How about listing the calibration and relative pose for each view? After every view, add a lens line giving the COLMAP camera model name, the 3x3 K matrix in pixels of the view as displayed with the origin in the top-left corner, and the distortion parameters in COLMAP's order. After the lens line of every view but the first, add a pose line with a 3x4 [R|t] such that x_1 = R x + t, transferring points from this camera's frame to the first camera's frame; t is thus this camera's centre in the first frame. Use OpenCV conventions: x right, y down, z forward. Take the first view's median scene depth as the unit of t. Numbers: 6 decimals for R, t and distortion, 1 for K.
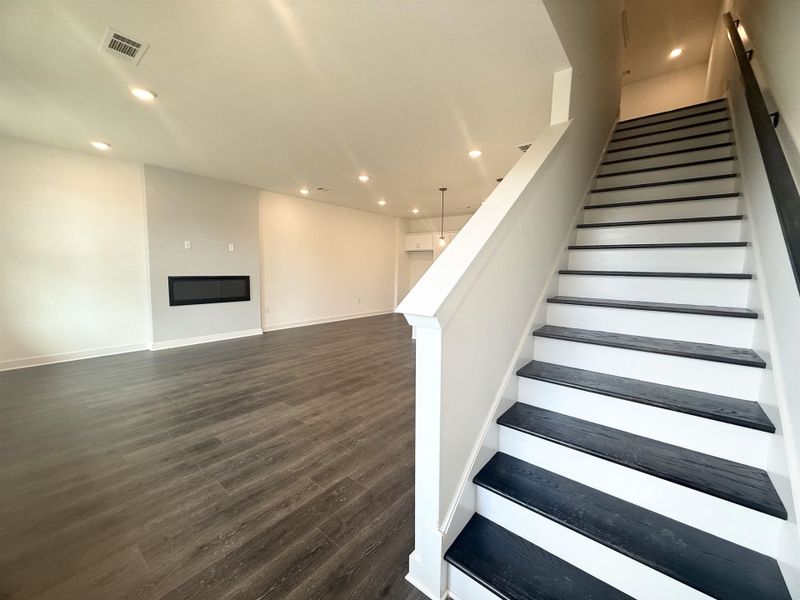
lens RADIAL K [[317.4, 0, 396.7], [0, 317.4, 299.9], [0, 0, 1]] dist [-0.000138, 0.000052]
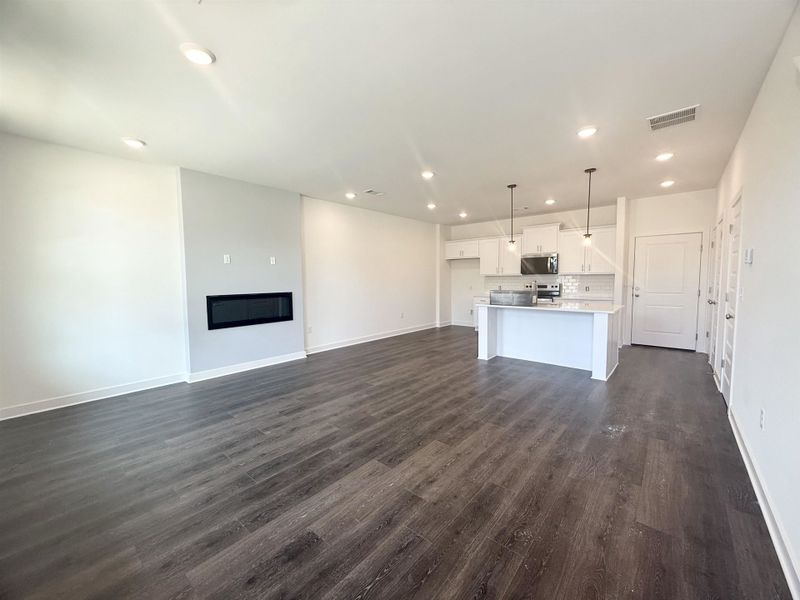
lens RADIAL K [[317.4, 0, 396.7], [0, 317.4, 299.9], [0, 0, 1]] dist [-0.000138, 0.000052]
pose [[0.999068, -0.029557, -0.031457, -0.217492], [0.028449, 0.998978, -0.035113, -0.022081], [0.032463, 0.034185, 0.998888, 0.190423]]
